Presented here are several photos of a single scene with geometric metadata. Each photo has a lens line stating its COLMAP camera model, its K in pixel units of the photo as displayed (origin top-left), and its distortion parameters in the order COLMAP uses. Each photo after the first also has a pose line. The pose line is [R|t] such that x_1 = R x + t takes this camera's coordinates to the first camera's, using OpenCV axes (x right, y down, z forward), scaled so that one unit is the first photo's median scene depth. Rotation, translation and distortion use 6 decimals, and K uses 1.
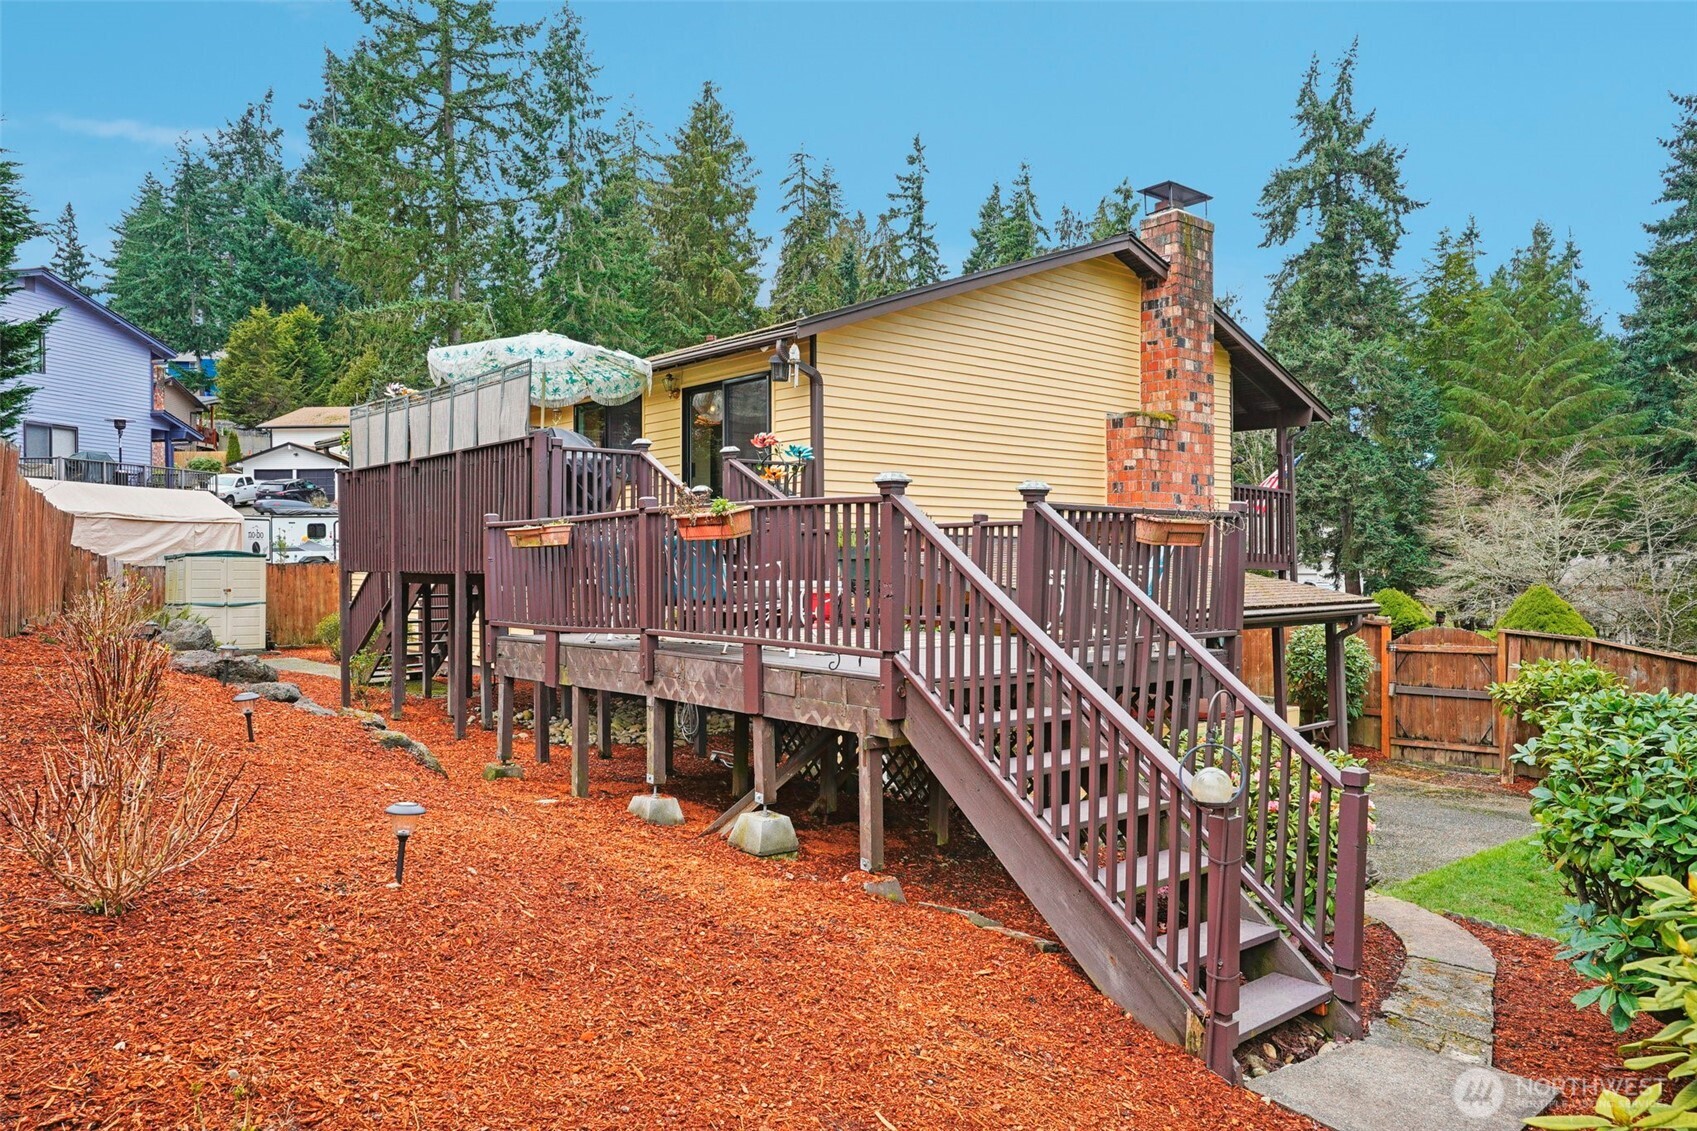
lens RADIAL K [[1195.7, 0, 795.4], [0, 1195.7, 561.8], [0, 0, 1]] dist [-0.005288, 0.001196]
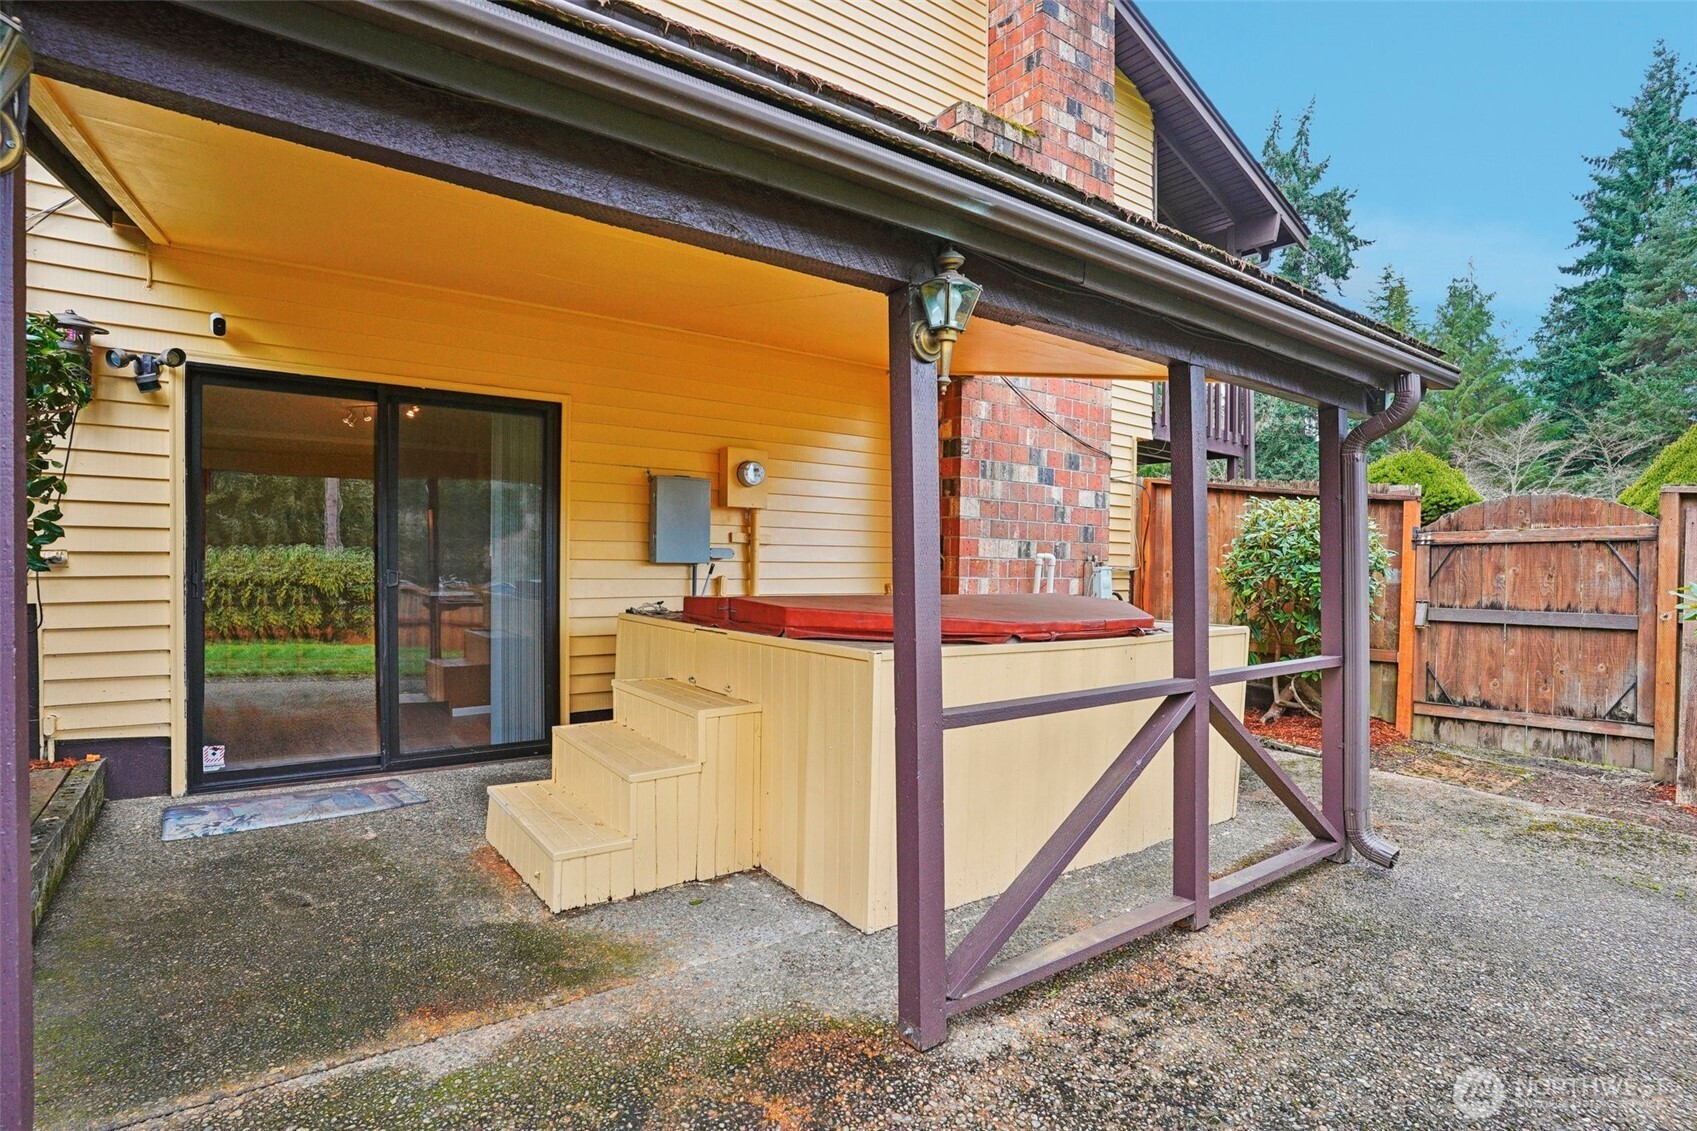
lens RADIAL K [[839.8, 0, 841.4], [0, 839.8, 561.1], [0, 0, 1]] dist [-0.037306, 0.001202]
pose [[0.997561, 0.021295, -0.066476, 0.252777], [-0.021450, 0.999769, -0.001625, 0.087130], [0.066426, 0.003047, 0.997787, 0.592494]]
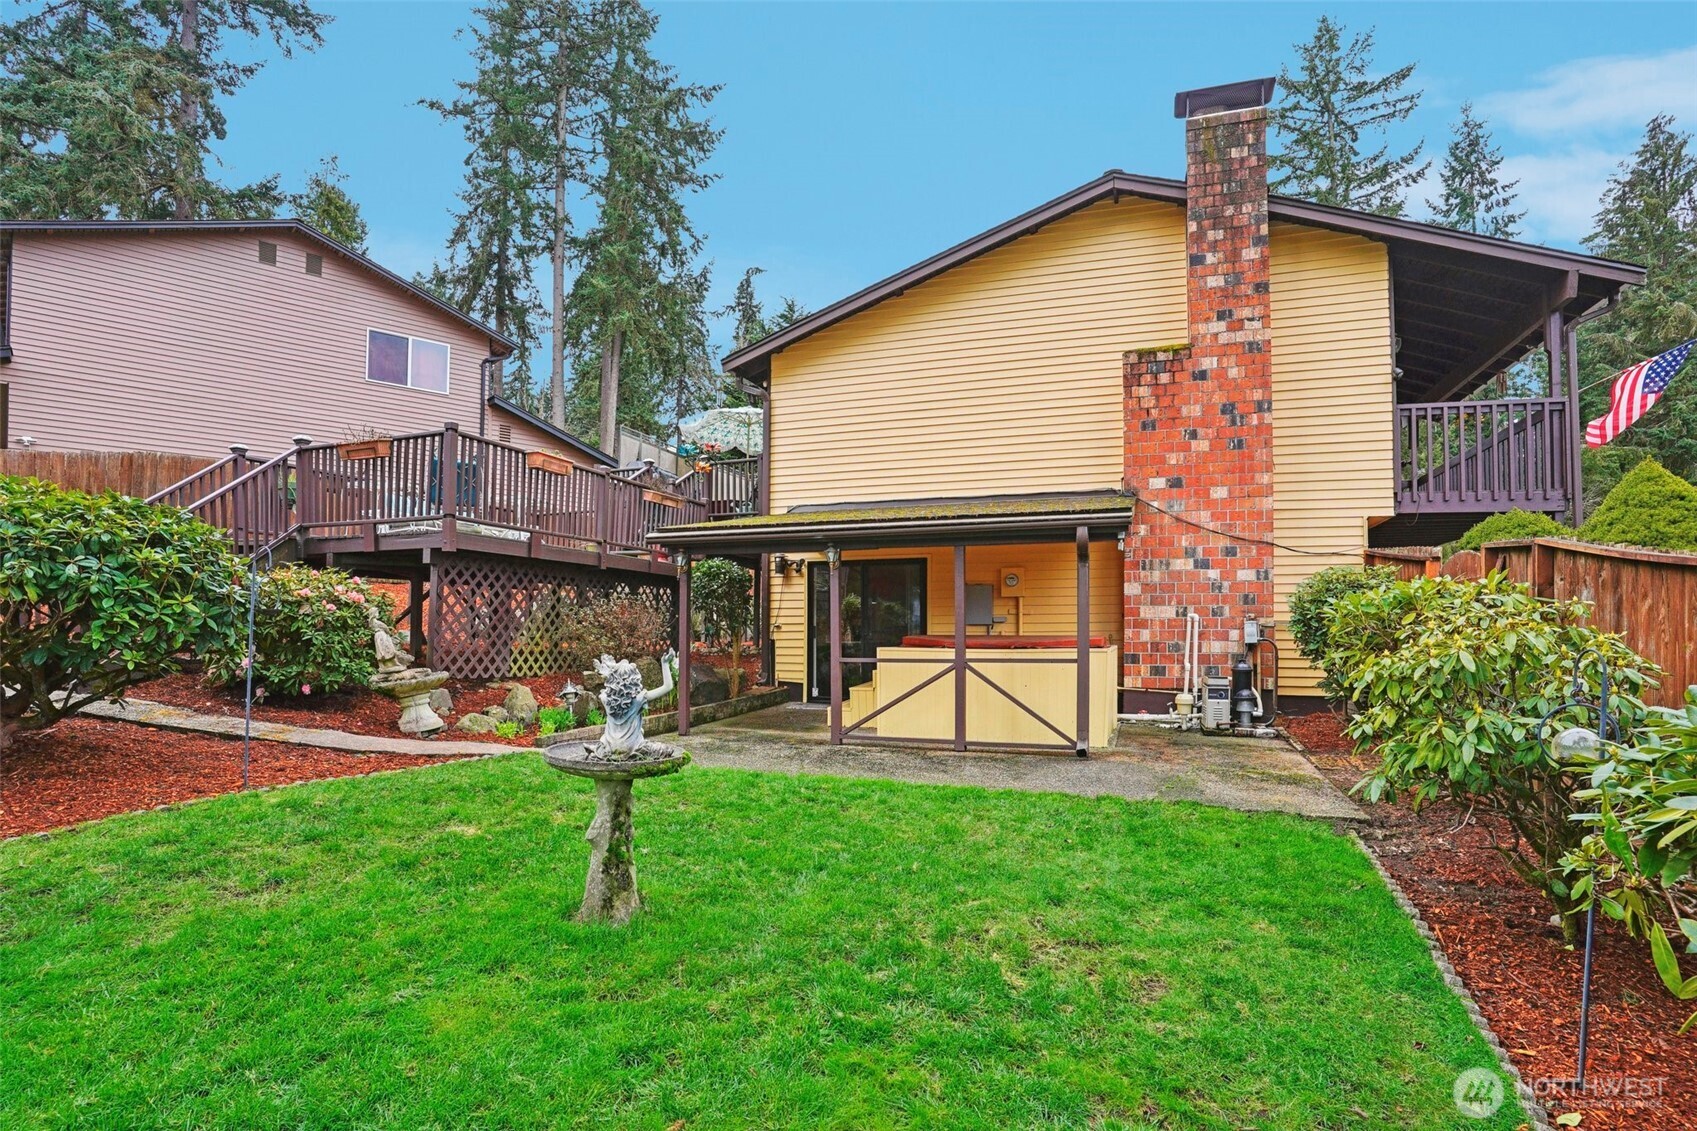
lens RADIAL K [[834.2, 0, 851.8], [0, 834.2, 600.5], [0, 0, 1]] dist [-0.017060, 0.000252]
pose [[0.529414, -0.024844, -0.848000, 0.703297], [-0.003492, 0.999499, -0.031462, 0.091243], [0.848356, 0.019618, 0.529062, 0.454657]]
